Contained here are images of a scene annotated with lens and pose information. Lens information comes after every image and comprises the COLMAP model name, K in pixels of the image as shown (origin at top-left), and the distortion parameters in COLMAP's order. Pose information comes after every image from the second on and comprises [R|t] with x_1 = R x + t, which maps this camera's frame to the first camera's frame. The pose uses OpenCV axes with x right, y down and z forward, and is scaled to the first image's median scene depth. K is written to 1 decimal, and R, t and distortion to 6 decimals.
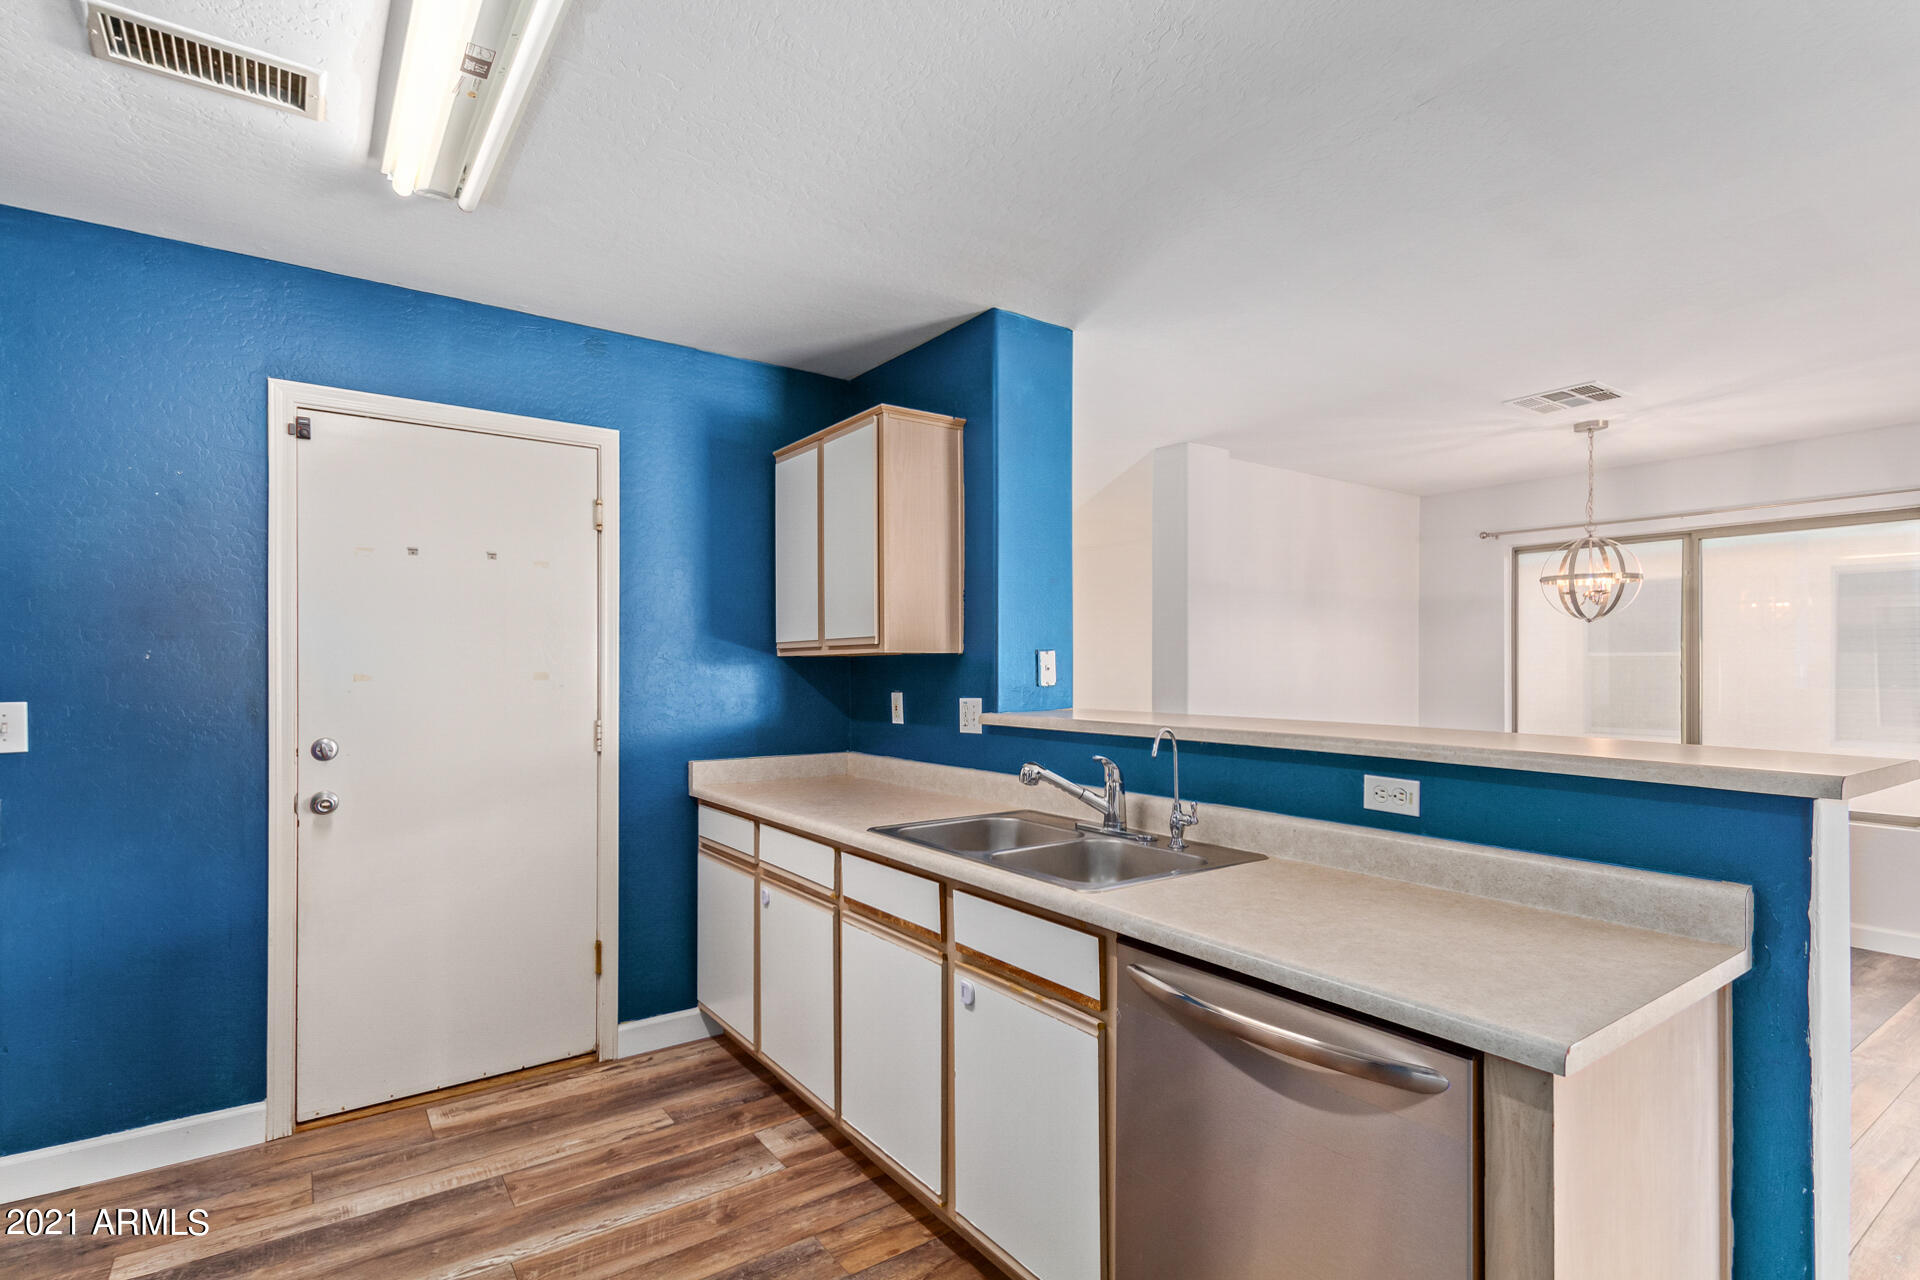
lens RADIAL K [[920.2, 0, 963.7], [0, 920.2, 662.2], [0, 0, 1]] dist [0.018290, -0.007829]
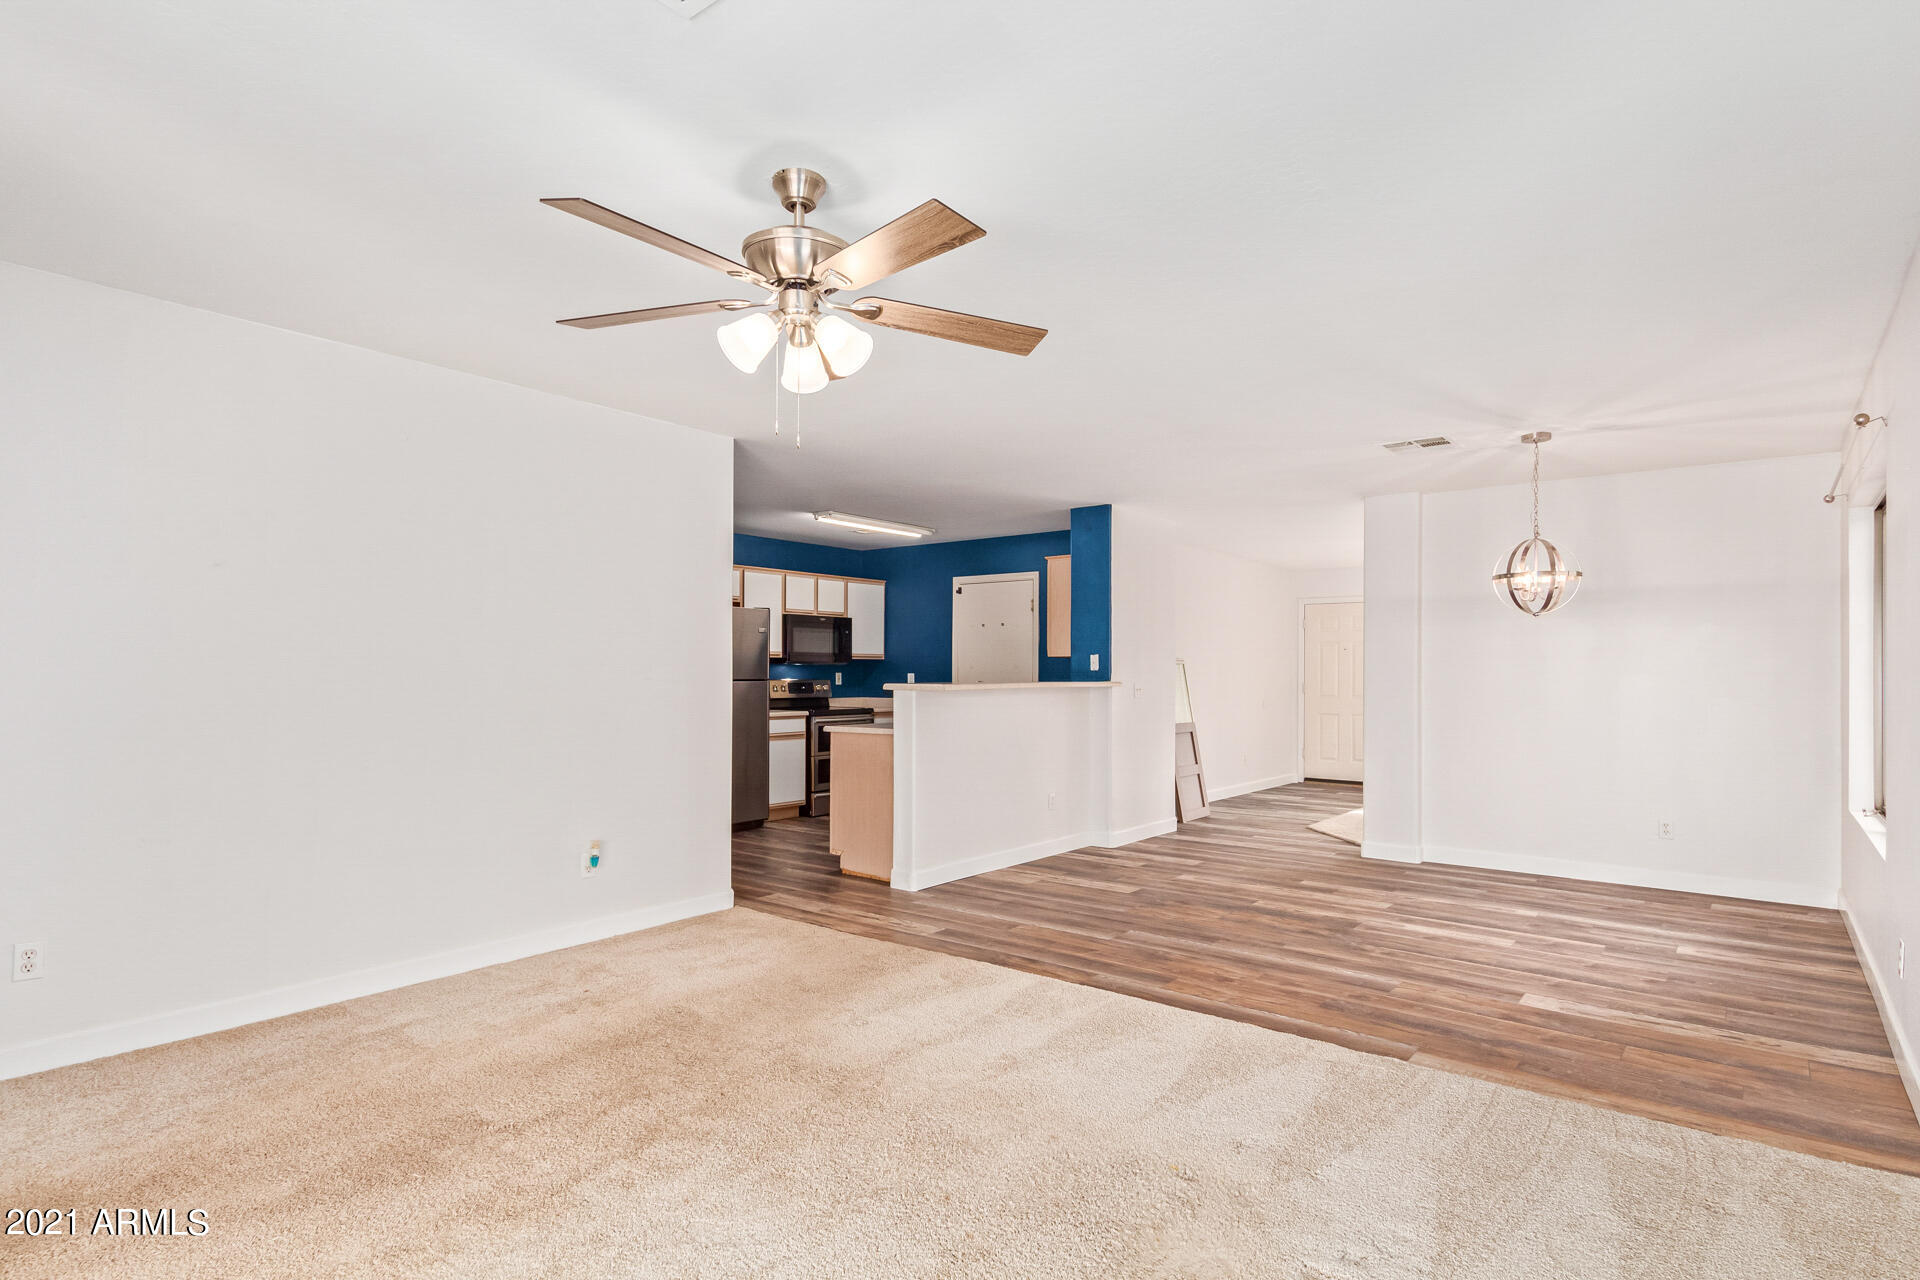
lens RADIAL K [[993.0, 0, 966.5], [0, 993.0, 643.4], [0, 0, 1]] dist [0.017613, 0.000548]
pose [[0.278297, -0.027146, -0.960111, 2.682147], [0.001336, 0.999611, -0.027875, 0.031230], [0.960494, 0.006475, 0.278225, 0.057133]]
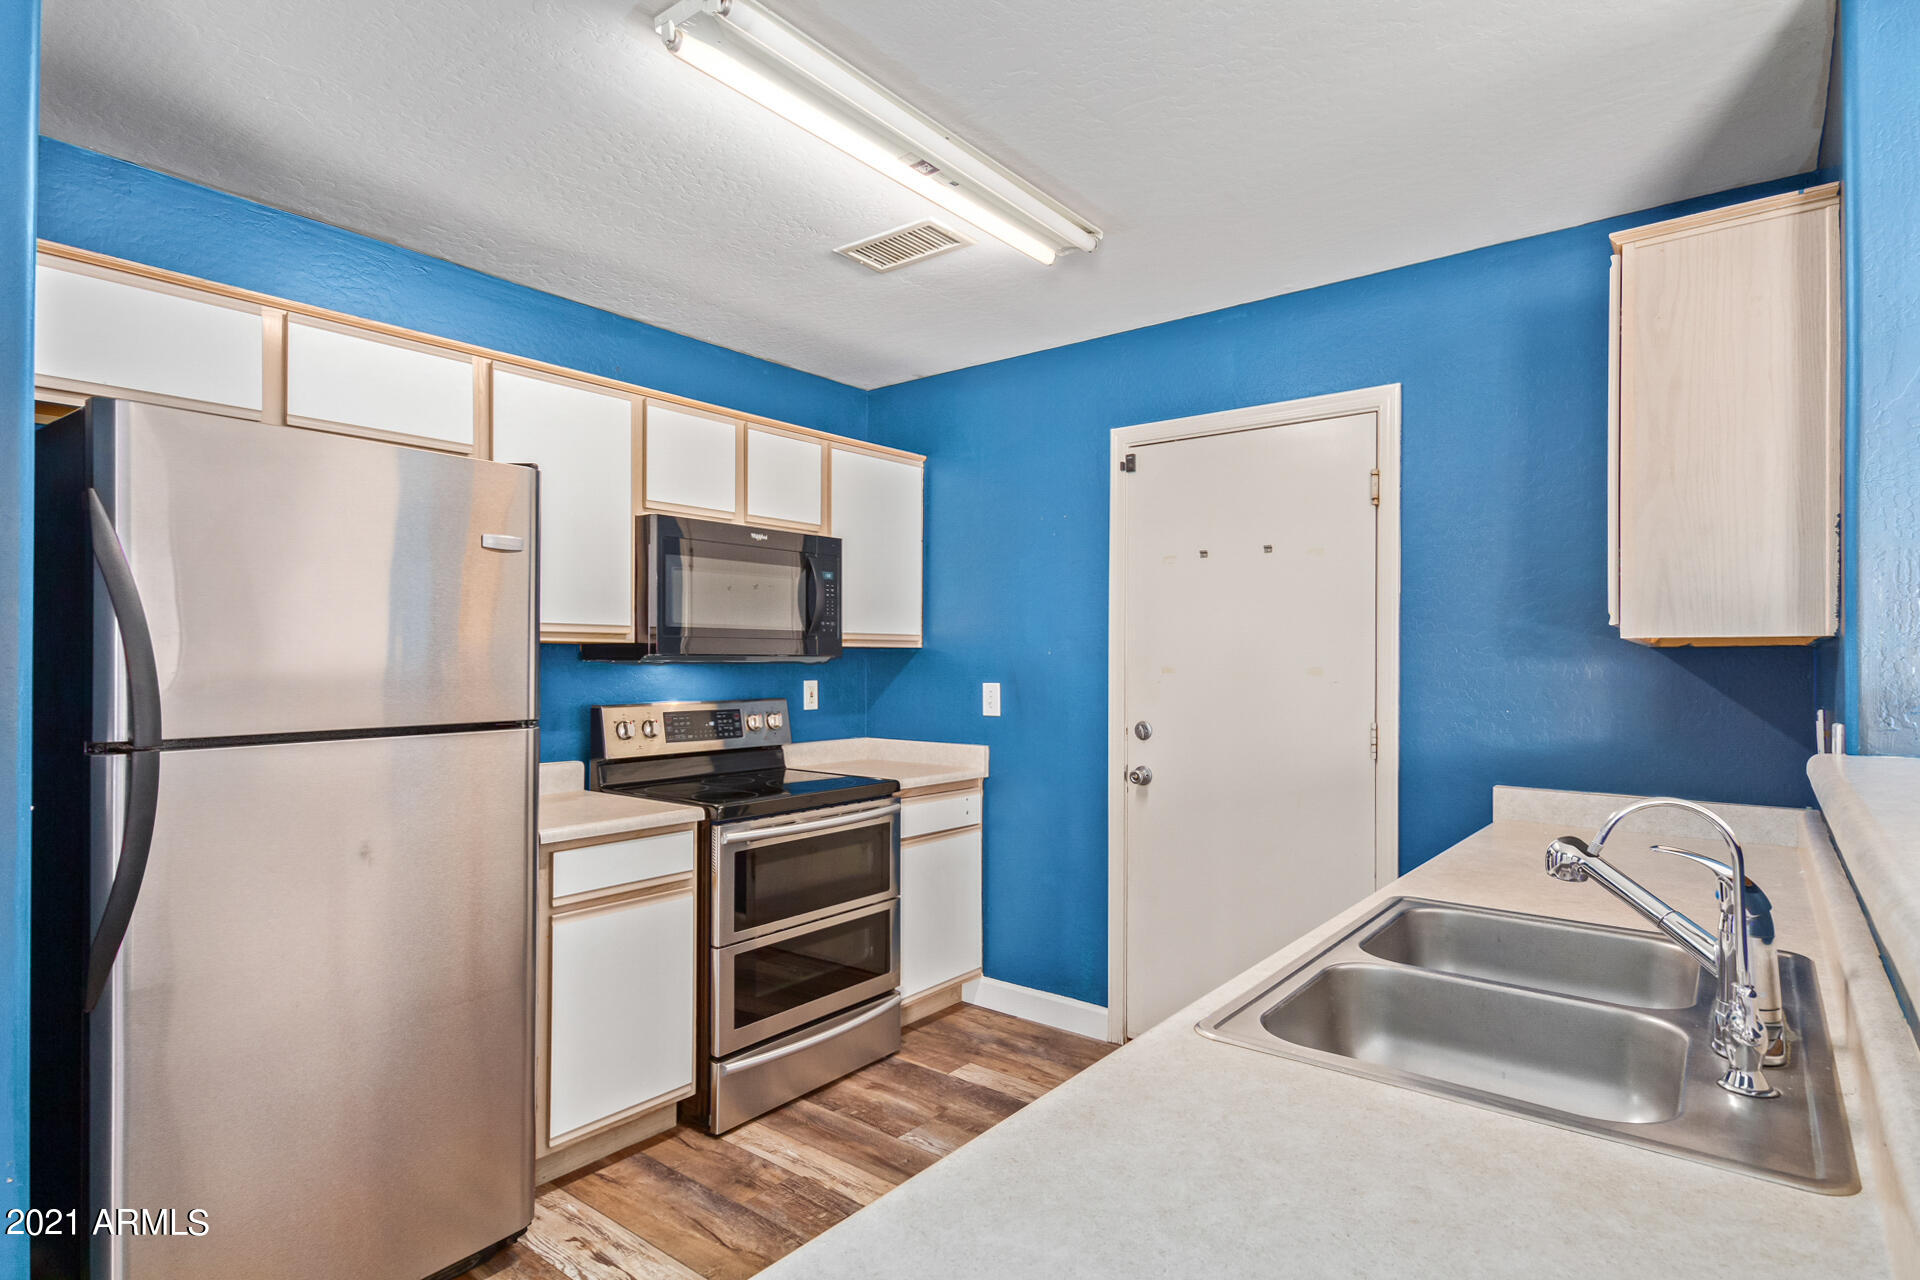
lens RADIAL K [[993.0, 0, 967.8], [0, 993.0, 647.2], [0, 0, 1]] dist [0.017613, 0.000548]
pose [[0.275356, -0.011721, -0.961271, 0.482240], [-0.000063, 0.999925, -0.012210, 0.004182], [0.961342, 0.003423, 0.275334, 0.447718]]
